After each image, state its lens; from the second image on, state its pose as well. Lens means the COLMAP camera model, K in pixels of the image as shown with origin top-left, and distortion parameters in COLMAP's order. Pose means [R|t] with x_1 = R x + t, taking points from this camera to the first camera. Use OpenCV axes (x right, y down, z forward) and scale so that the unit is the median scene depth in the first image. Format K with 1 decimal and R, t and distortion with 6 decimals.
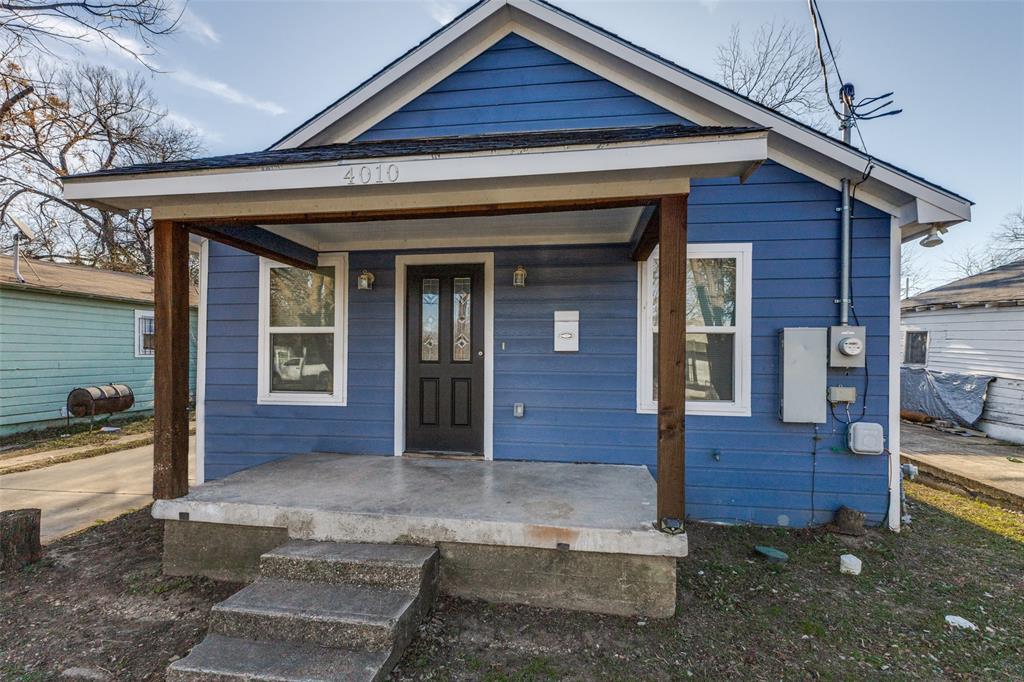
lens RADIAL K [[458.6, 0, 511.5], [0, 458.6, 347.4], [0, 0, 1]] dist [0.001537, 0.000513]
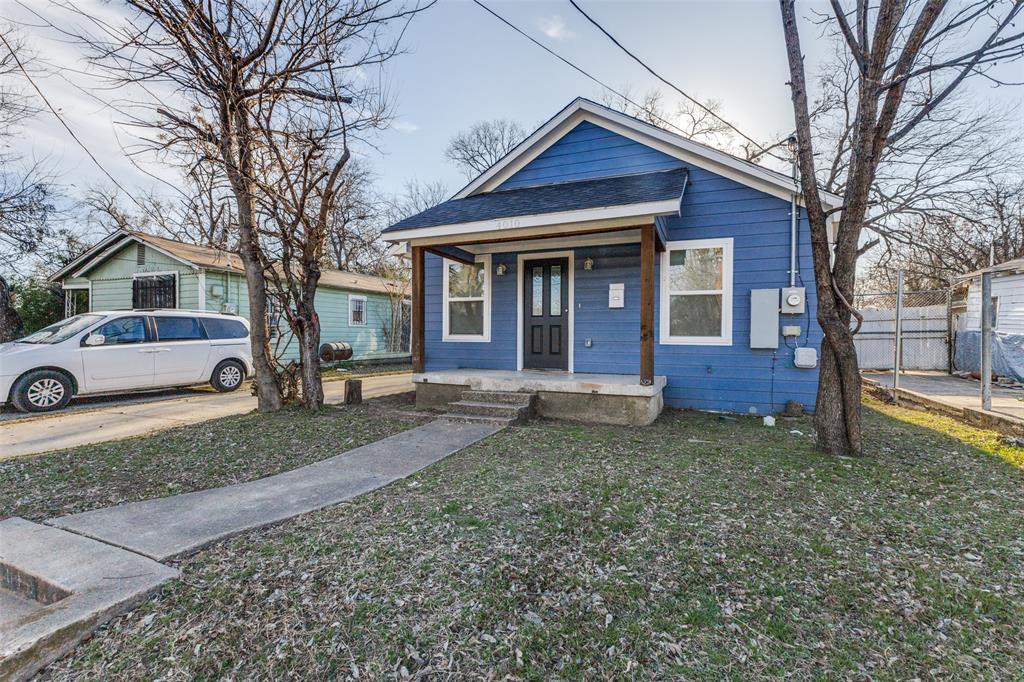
lens RADIAL K [[458.6, 0, 510.9], [0, 458.6, 336.8], [0, 0, 1]] dist [0.001537, 0.000513]
pose [[0.966724, -0.000327, -0.255821, 0.174102], [0.003297, 0.999932, 0.011181, 0.093996], [0.255800, -0.011652, 0.966660, -0.717299]]
